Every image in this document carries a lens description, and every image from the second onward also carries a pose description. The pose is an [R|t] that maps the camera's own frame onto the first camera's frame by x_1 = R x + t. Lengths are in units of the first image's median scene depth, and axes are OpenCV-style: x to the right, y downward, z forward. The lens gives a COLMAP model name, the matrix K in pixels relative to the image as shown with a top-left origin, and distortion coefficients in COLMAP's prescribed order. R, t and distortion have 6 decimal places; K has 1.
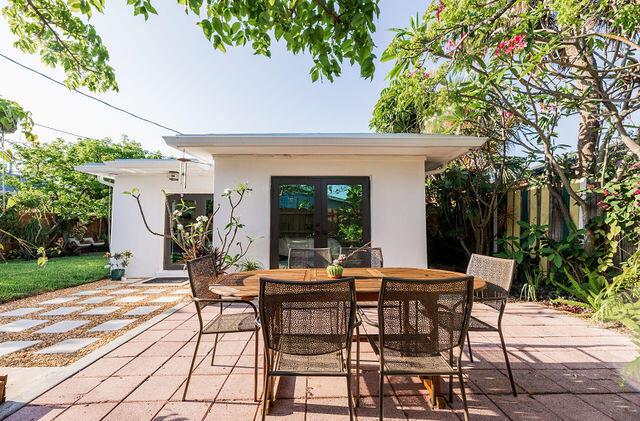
lens RADIAL K [[263.9, 0, 320.0], [0, 263.9, 210.5], [0, 0, 1]] dist [0.002188, 0.000001]
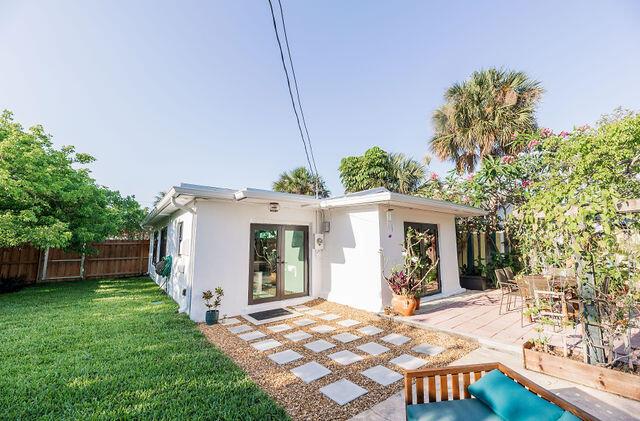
lens RADIAL K [[263.9, 0, 320.0], [0, 263.9, 210.5], [0, 0, 1]] dist [0.002188, 0.000001]
pose [[0.795542, 0.075939, 0.601121, -1.453459], [-0.028749, 0.995728, -0.087742, -0.050645], [-0.605216, 0.052521, 0.794327, 0.131263]]
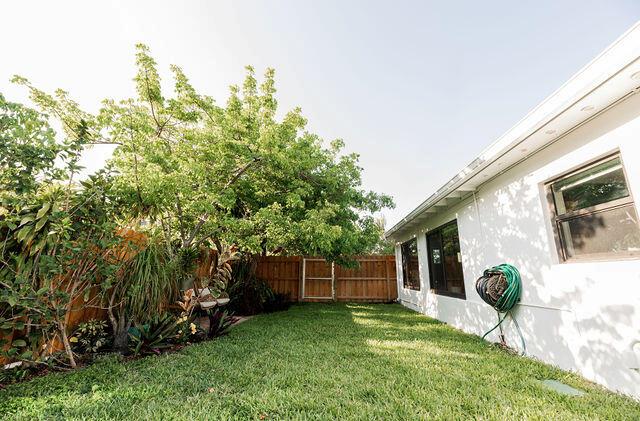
lens RADIAL K [[263.9, 0, 320.0], [0, 263.9, 210.5], [0, 0, 1]] dist [0.002188, 0.000001]
pose [[0.999407, 0.008772, -0.033311, -1.745559], [-0.014721, 0.983042, -0.182787, 0.106512], [0.031143, 0.183169, 0.982588, 1.237597]]
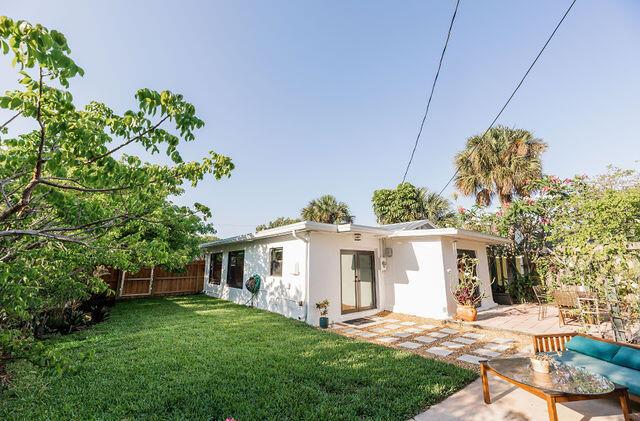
lens RADIAL K [[263.9, 0, 320.0], [0, 263.9, 210.5], [0, 0, 1]] dist [0.002188, 0.000001]
pose [[0.772747, 0.131503, 0.620942, -2.168297], [-0.035555, 0.985734, -0.164512, -0.057093], [-0.633717, 0.105049, 0.766399, 0.151023]]
